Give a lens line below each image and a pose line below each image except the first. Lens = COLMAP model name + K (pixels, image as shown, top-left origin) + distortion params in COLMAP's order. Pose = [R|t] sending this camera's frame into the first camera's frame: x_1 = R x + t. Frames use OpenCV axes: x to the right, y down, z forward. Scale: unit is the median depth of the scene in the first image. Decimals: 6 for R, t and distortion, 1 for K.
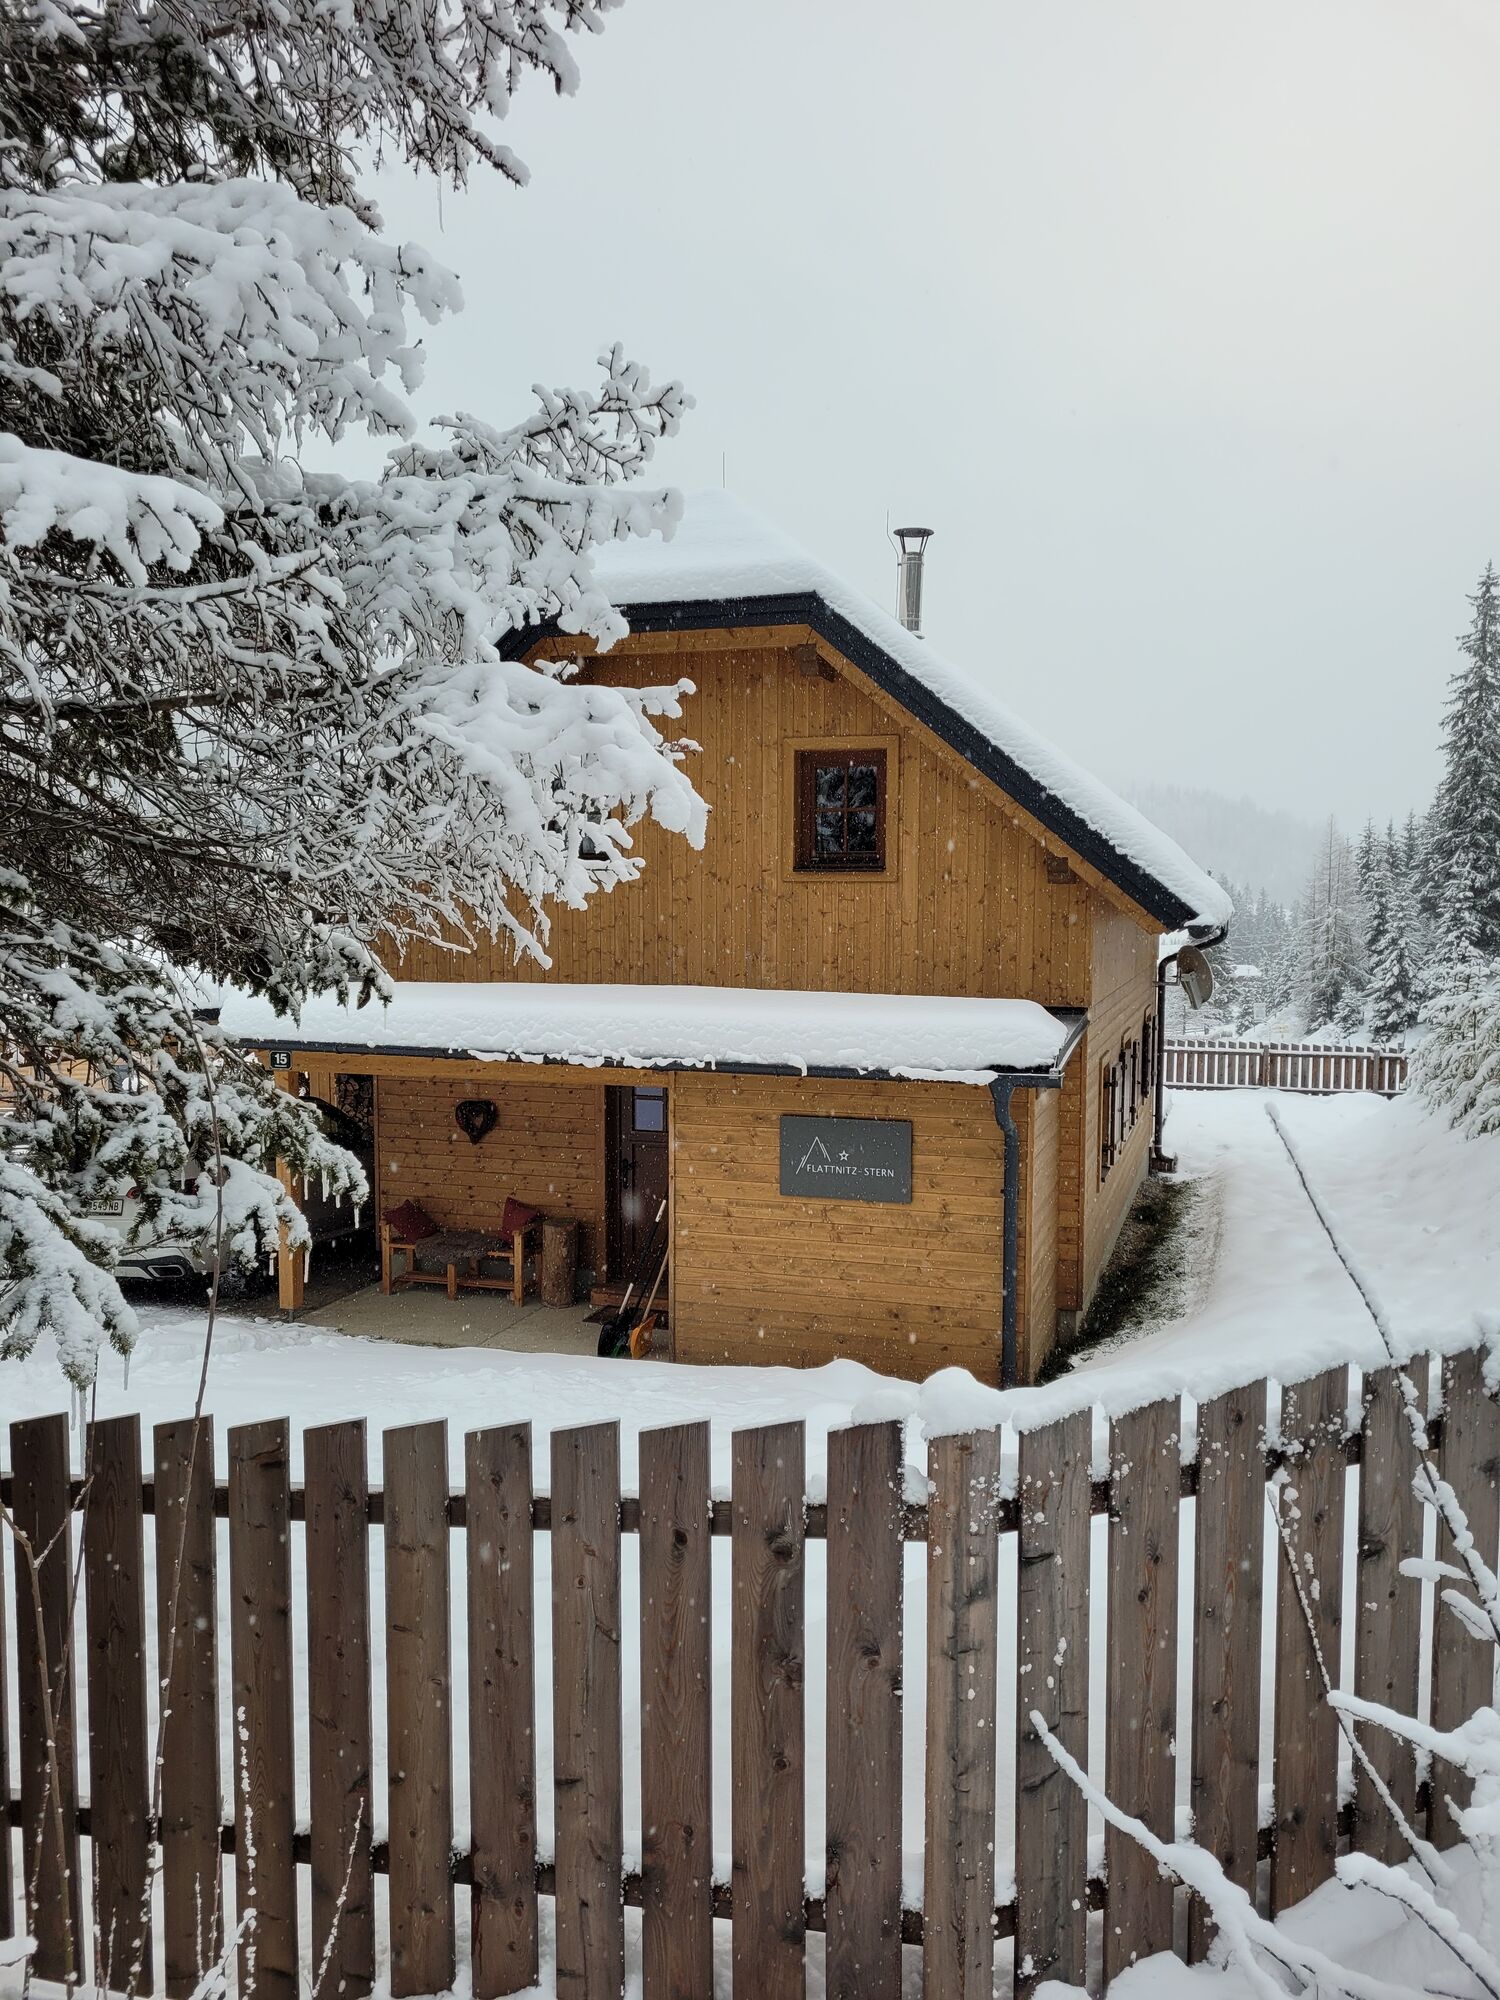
lens RADIAL K [[1502.0, 0, 758.8], [0, 1502.0, 997.8], [0, 0, 1]] dist [0.060760, -0.029215]
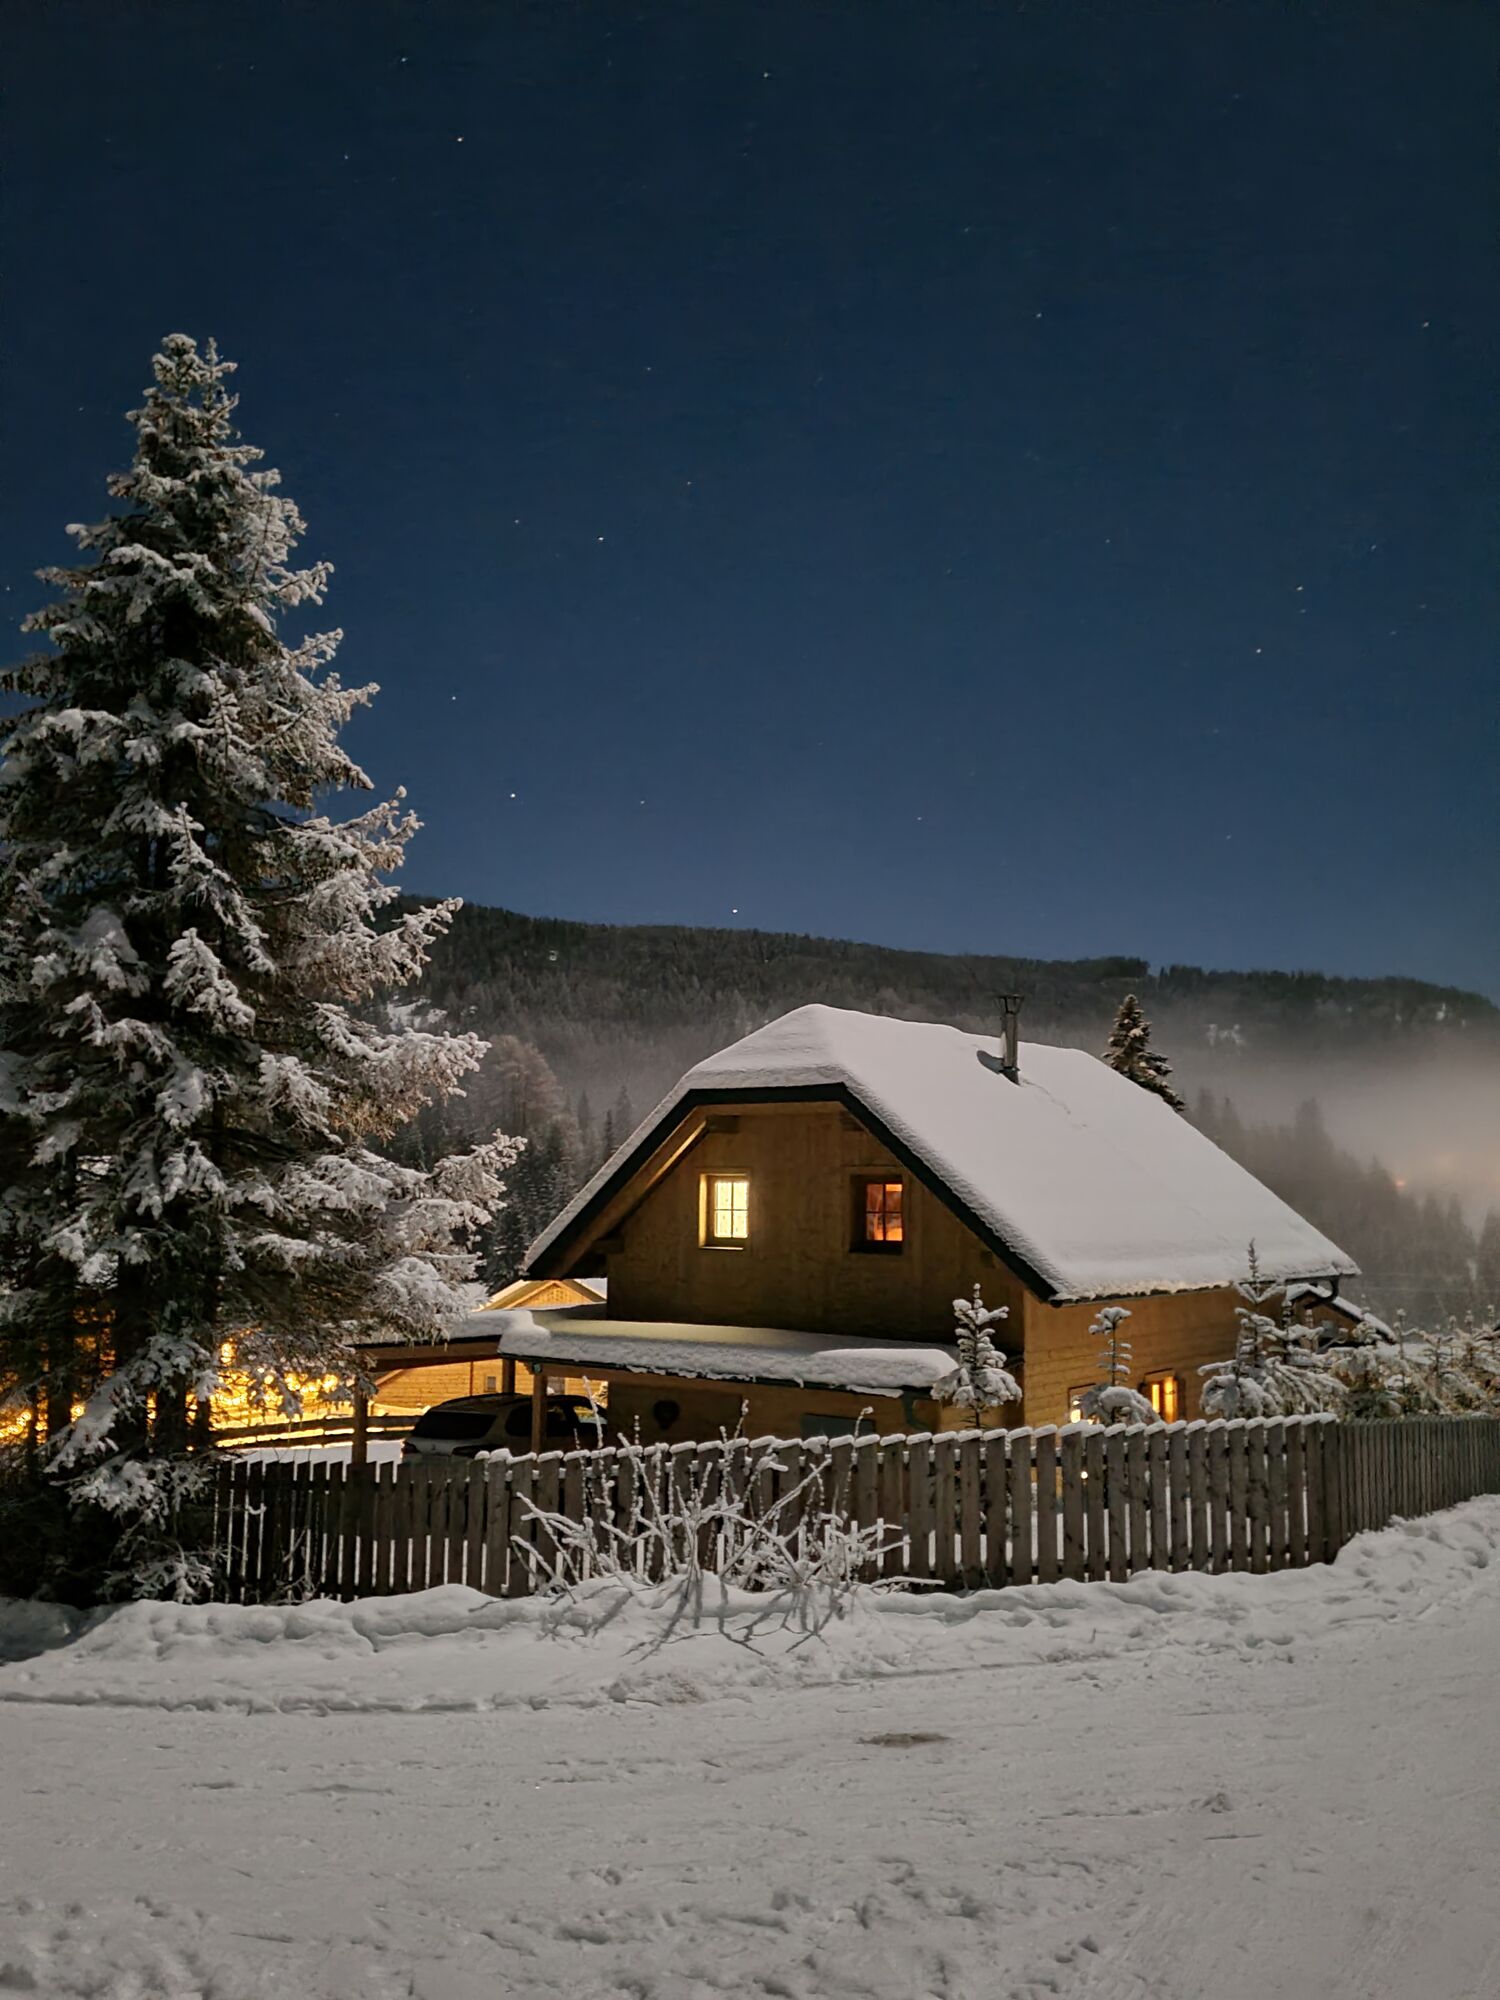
lens RADIAL K [[1502.0, 0, 743.3], [0, 1502.0, 999.4], [0, 0, 1]] dist [0.060760, -0.029215]
pose [[0.960620, -0.034777, -0.275681, 0.419021], [-0.022545, 0.979111, -0.202071, -0.028286], [0.276950, 0.200329, 0.939770, -0.634028]]
